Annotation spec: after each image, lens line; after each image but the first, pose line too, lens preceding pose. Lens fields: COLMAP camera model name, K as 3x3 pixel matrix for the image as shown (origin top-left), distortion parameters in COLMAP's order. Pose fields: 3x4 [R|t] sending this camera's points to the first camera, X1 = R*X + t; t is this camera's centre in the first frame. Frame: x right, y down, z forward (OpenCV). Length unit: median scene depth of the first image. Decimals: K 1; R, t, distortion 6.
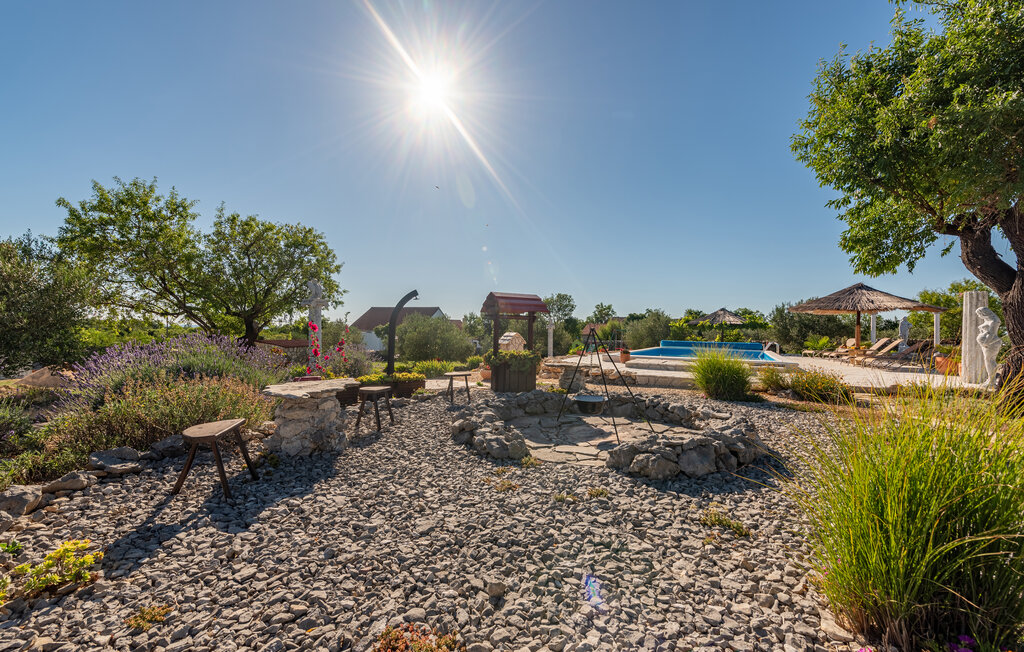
lens RADIAL K [[411.2, 0, 512.9], [0, 411.2, 338.4], [0, 0, 1]] dist [0.000073, -0.000152]
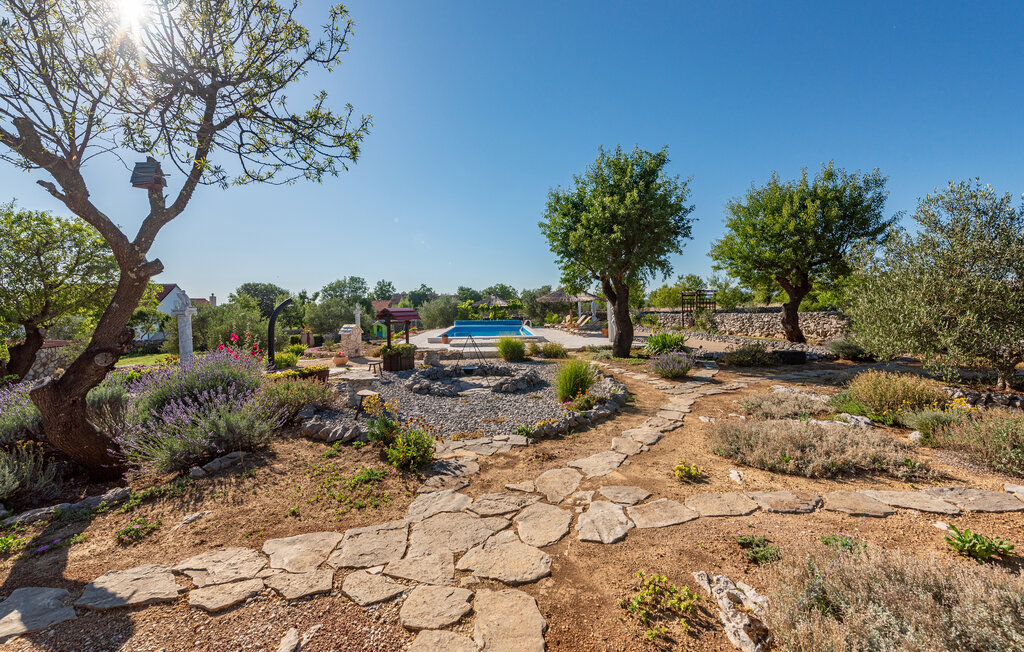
lens RADIAL K [[408.6, 0, 513.2], [0, 408.6, 311.5], [0, 0, 1]] dist [0.011871, -0.000489]
pose [[0.853617, -0.038804, 0.519453, -0.440052], [0.036178, 0.999230, 0.015193, -0.105865], [-0.519643, 0.005824, 0.854364, -0.581660]]
